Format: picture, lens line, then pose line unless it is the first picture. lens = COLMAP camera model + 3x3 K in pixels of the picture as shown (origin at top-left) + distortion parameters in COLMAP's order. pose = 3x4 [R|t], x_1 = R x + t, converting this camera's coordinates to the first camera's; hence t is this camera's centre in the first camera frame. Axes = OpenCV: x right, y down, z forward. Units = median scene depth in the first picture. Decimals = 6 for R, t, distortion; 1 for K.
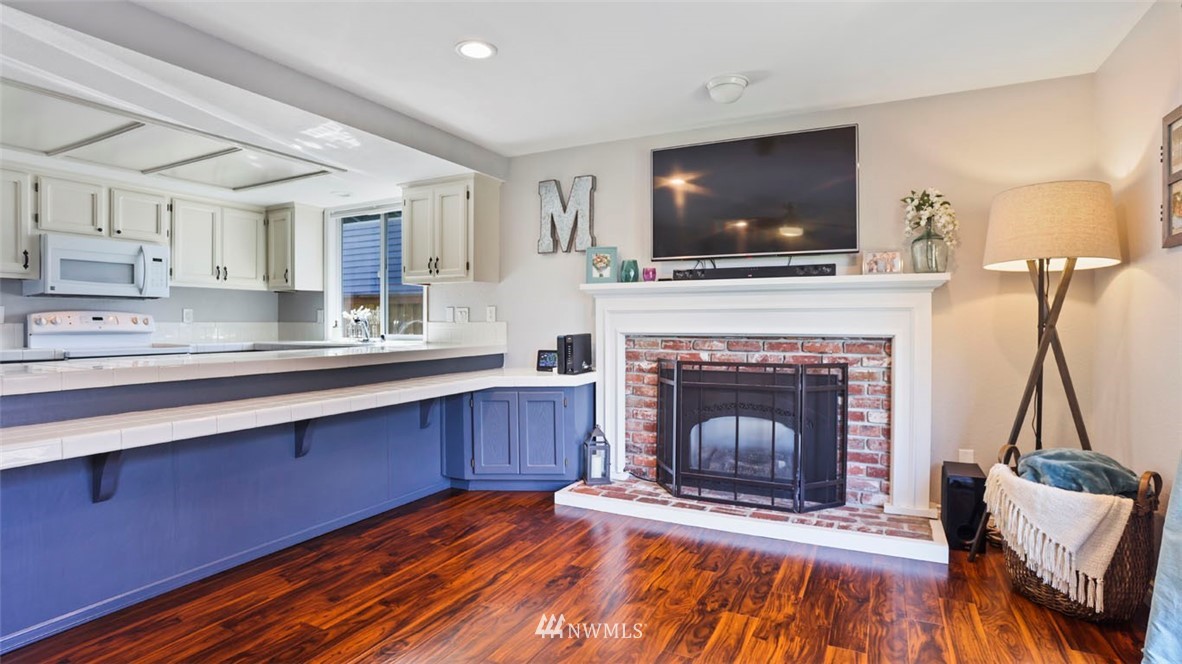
lens RADIAL K [[573.1, 0, 595.8], [0, 573.1, 326.0], [0, 0, 1]] dist [-0.080761, 0.032928]
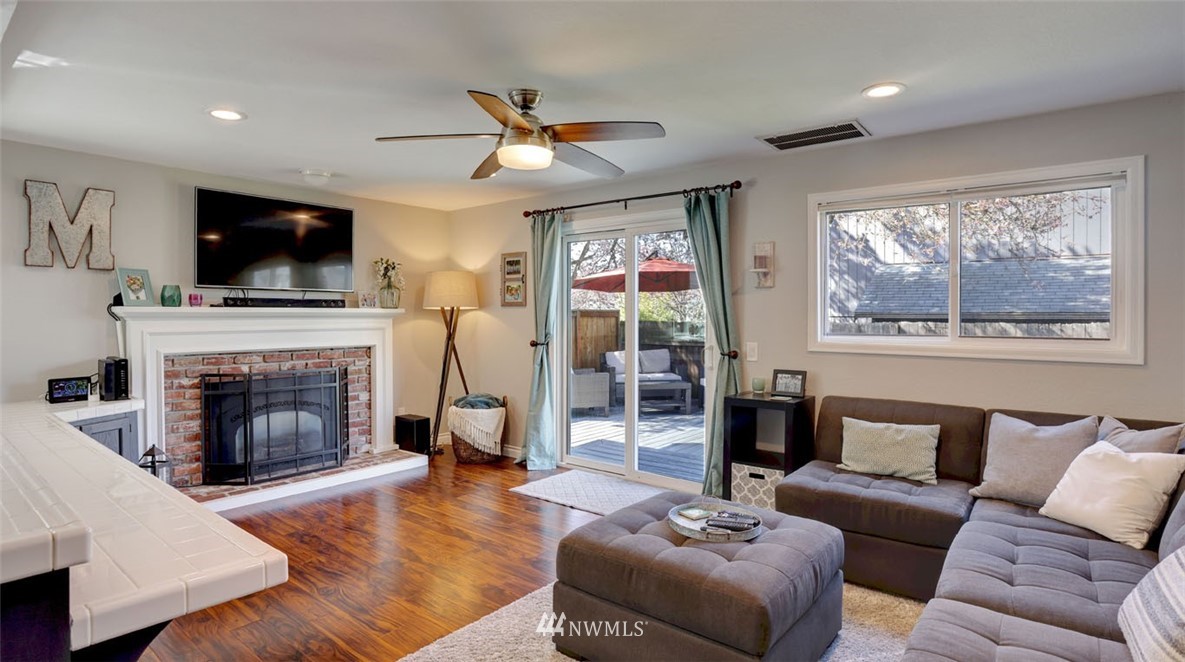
lens RADIAL K [[588.3, 0, 586.5], [0, 588.3, 317.3], [0, 0, 1]] dist [-0.088858, 0.042206]
pose [[0.217592, -0.004325, 0.976030, -0.777000], [0.006320, 0.999975, 0.003022, -0.051578], [-0.976019, 0.005511, 0.217614, 0.019249]]
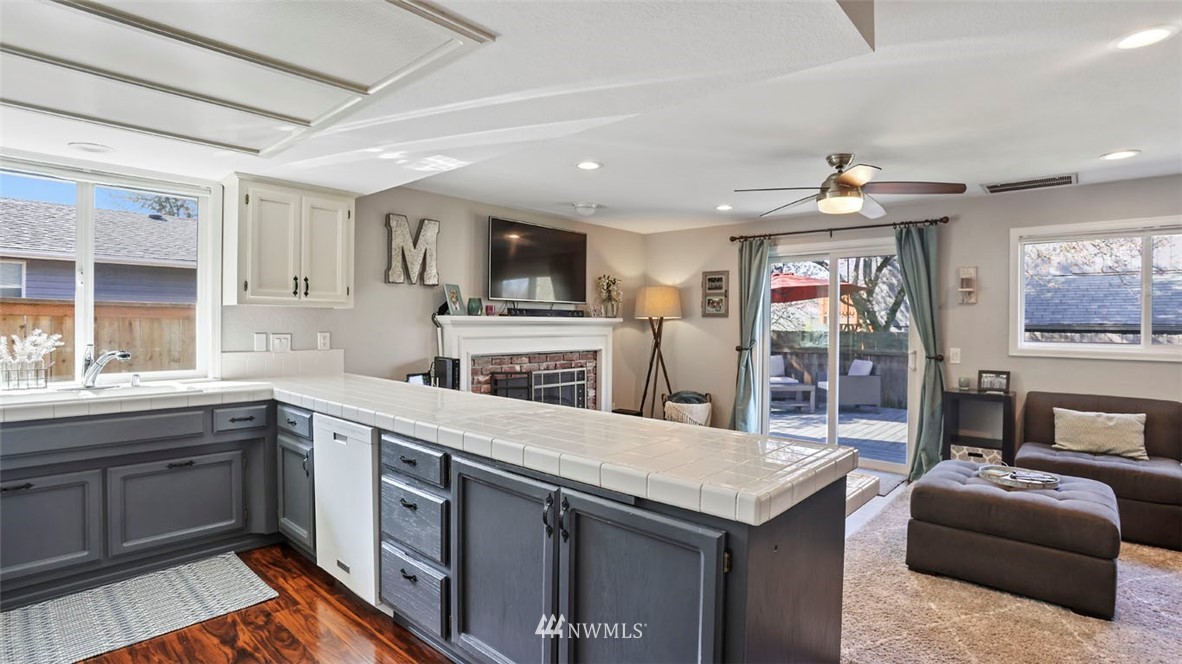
lens RADIAL K [[573.1, 0, 595.8], [0, 573.1, 326.0], [0, 0, 1]] dist [-0.080761, 0.032928]
pose [[0.259868, -0.004110, 0.965635, -1.073108], [0.000151, 0.999991, 0.004215, -0.055634], [-0.965644, -0.000949, 0.259867, 0.394458]]
